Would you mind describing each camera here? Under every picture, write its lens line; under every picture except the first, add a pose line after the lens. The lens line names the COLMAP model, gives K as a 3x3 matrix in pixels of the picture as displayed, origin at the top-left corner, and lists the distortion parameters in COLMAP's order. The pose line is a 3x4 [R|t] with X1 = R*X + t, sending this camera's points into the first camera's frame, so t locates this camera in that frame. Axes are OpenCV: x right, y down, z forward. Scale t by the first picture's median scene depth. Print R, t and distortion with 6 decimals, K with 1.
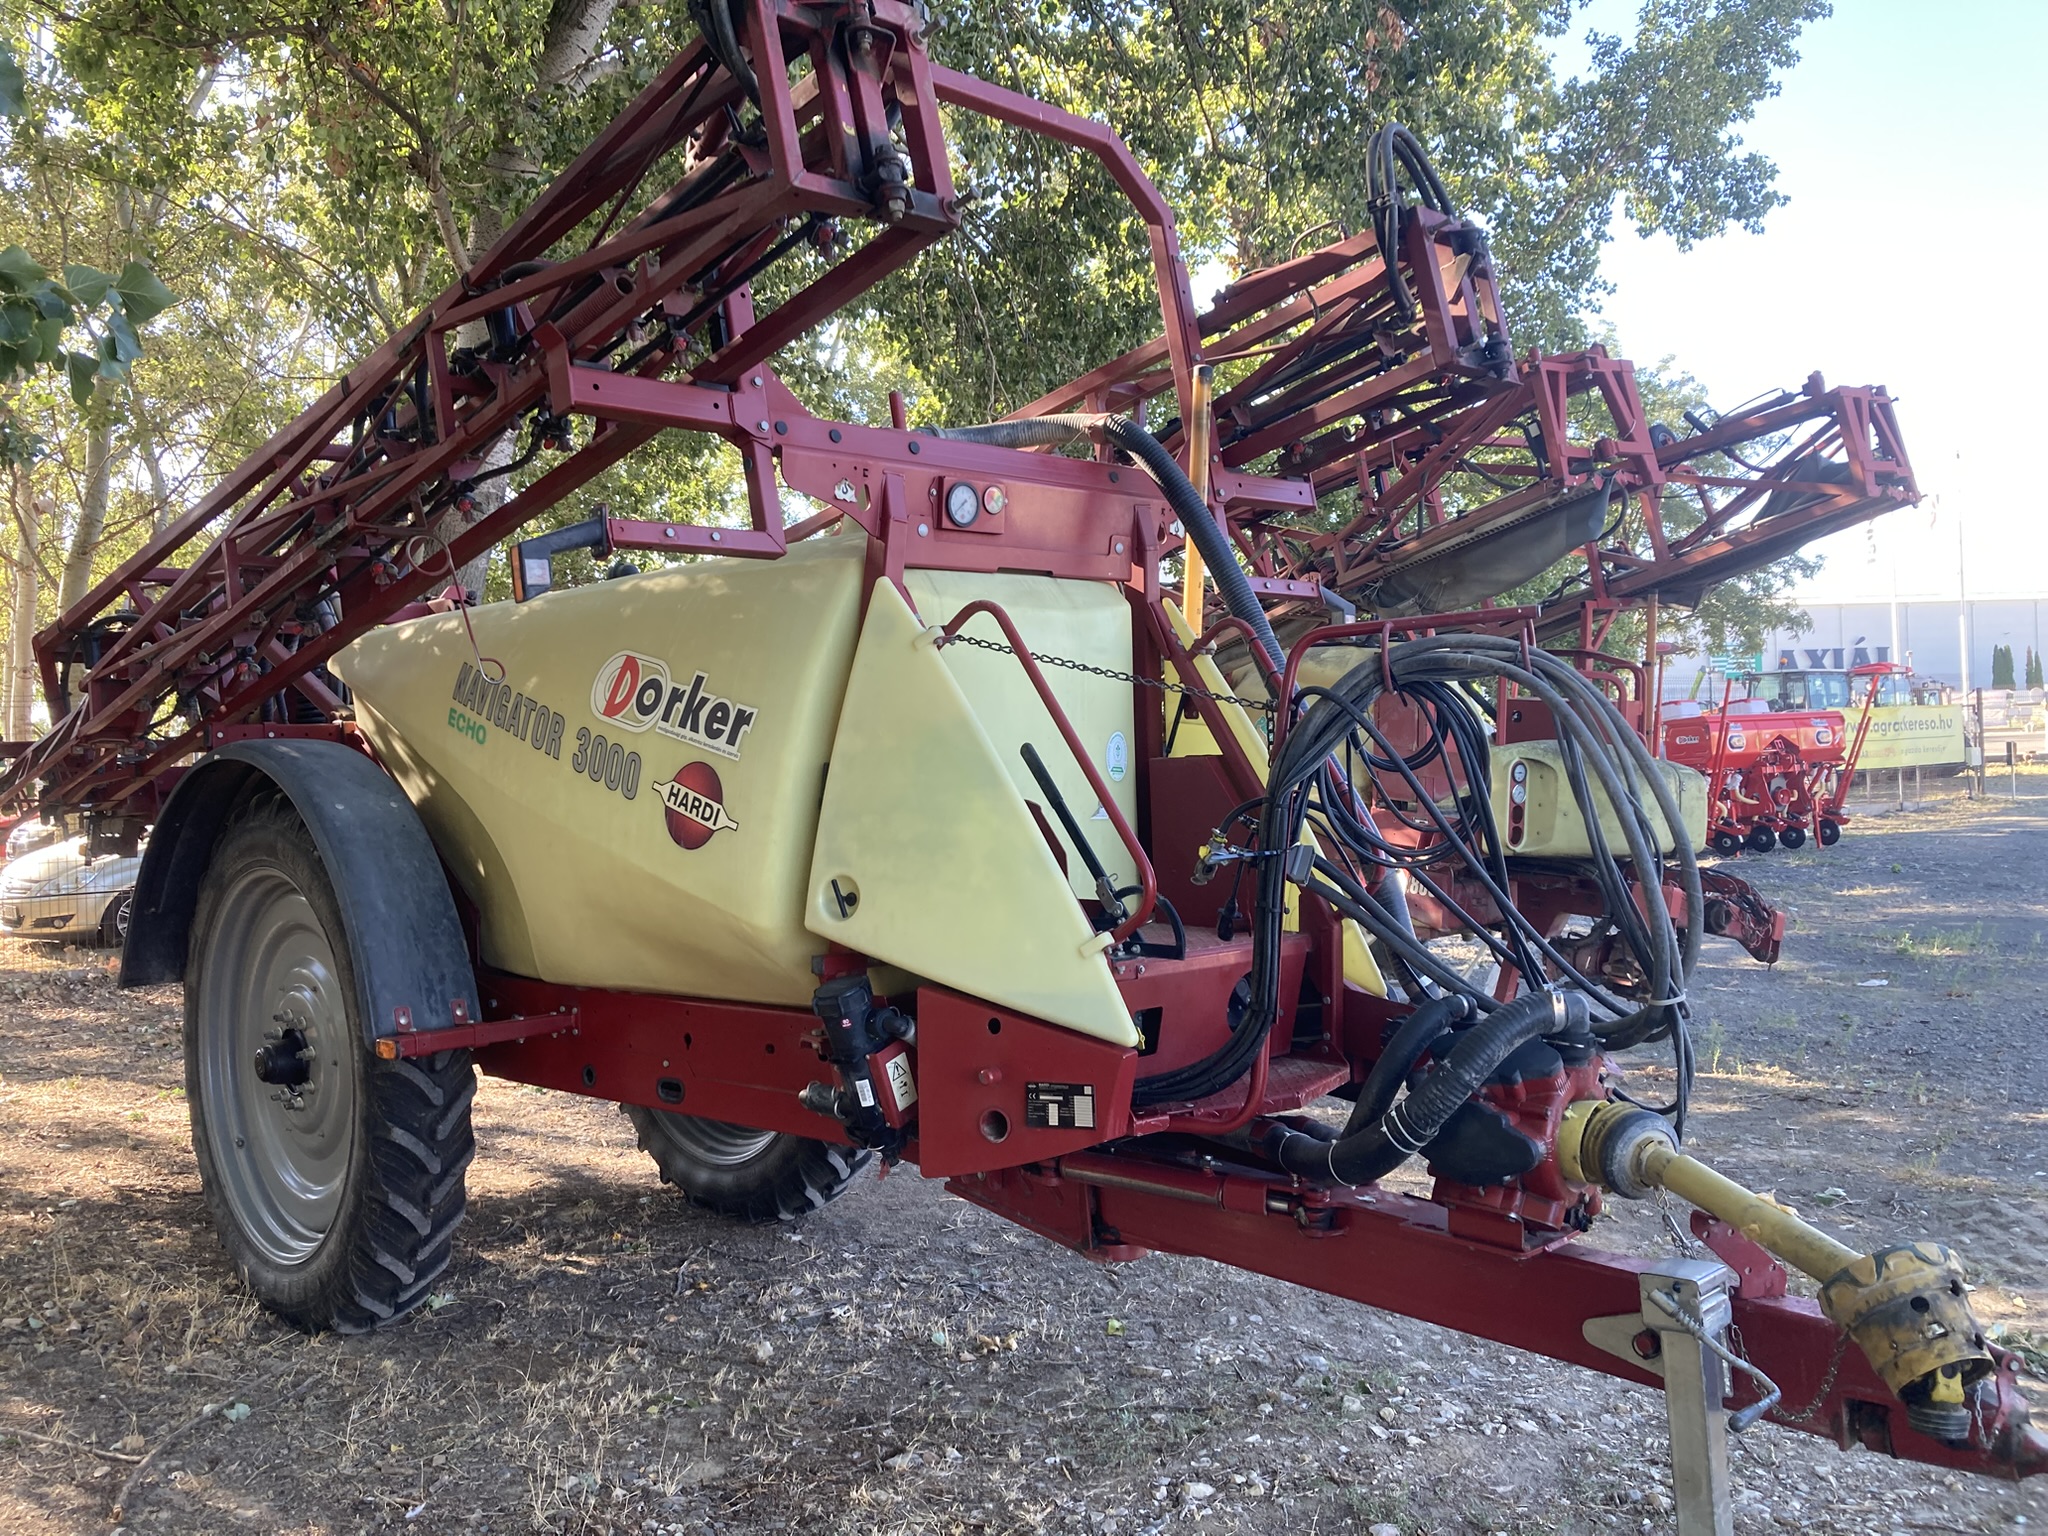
lens RADIAL K [[1695.5, 0, 1028.9], [0, 1695.5, 759.2], [0, 0, 1]] dist [0.017481, -0.002076]
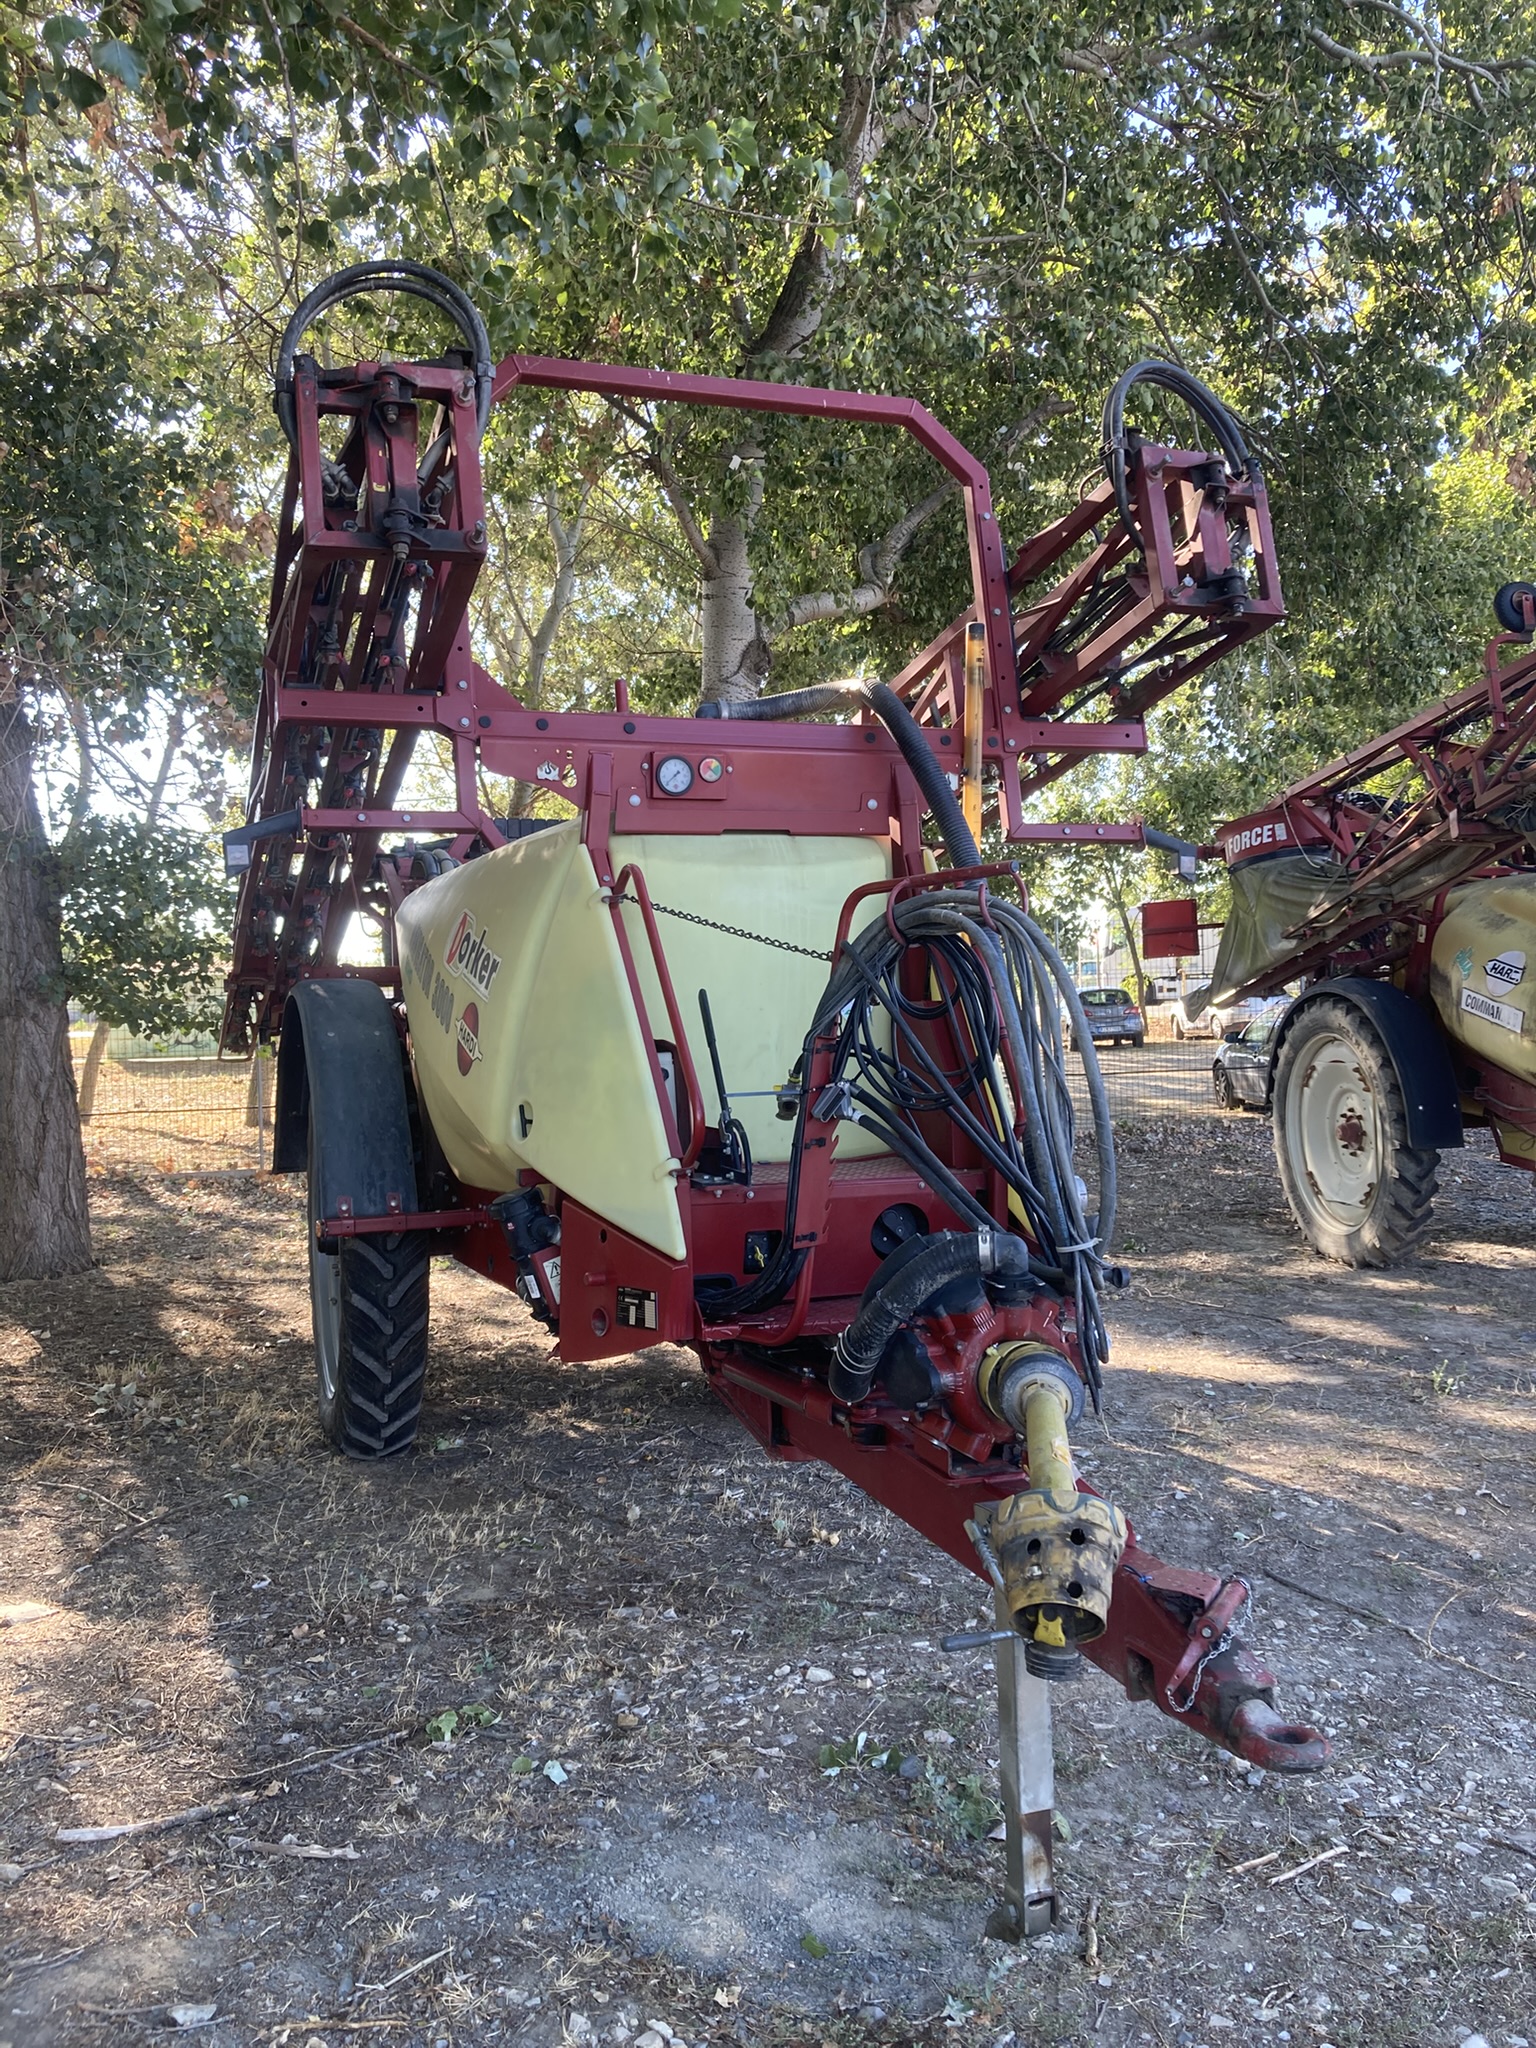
lens RADIAL K [[1695.5, 0, 801.7], [0, 1695.5, 1027.6], [0, 0, 1]] dist [0.017481, -0.002076]
pose [[0.907646, 0.013577, -0.419517, 0.554248], [-0.004394, 0.999729, 0.022846, -0.010023], [0.419713, -0.018893, 0.907460, 0.013855]]
